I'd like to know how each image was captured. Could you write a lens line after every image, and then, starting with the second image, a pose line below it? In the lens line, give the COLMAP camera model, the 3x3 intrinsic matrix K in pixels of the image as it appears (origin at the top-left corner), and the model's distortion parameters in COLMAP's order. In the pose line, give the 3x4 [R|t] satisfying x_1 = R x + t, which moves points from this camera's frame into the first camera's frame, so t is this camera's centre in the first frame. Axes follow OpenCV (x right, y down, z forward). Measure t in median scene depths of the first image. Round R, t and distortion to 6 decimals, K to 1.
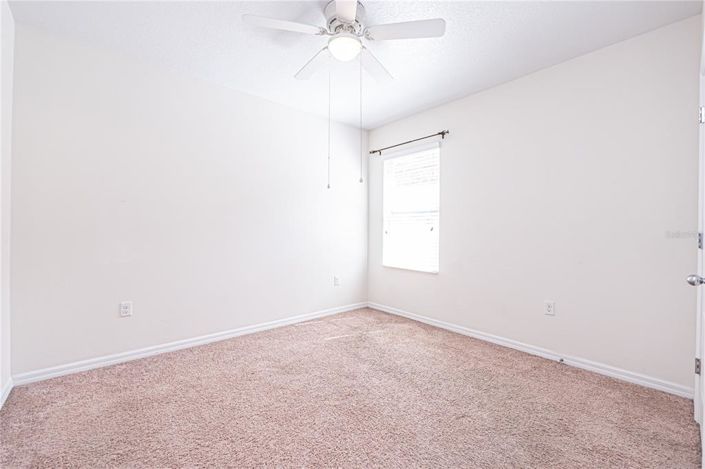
lens RADIAL K [[296.4, 0, 352.5], [0, 296.4, 234.5], [0, 0, 1]] dist [-0.000948, -0.000304]
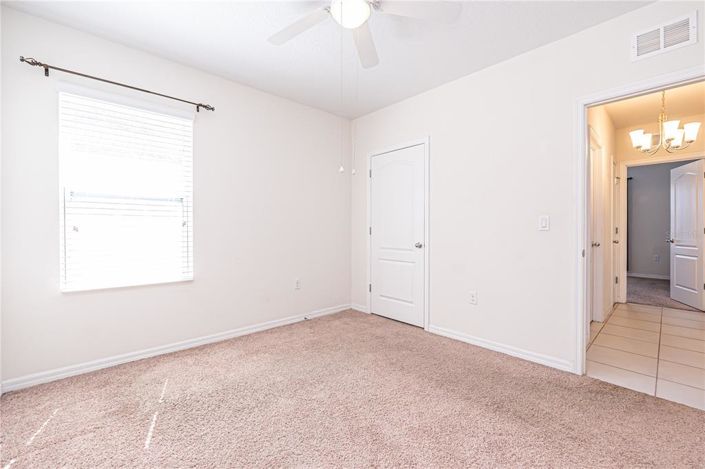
lens RADIAL K [[296.4, 0, 352.5], [0, 296.4, 234.5], [0, 0, 1]] dist [-0.000948, -0.000304]
pose [[-0.022311, -0.034091, 0.999170, -0.507879], [0.005399, 0.999400, 0.034219, -0.015908], [-0.999736, 0.006158, -0.022114, 0.585112]]
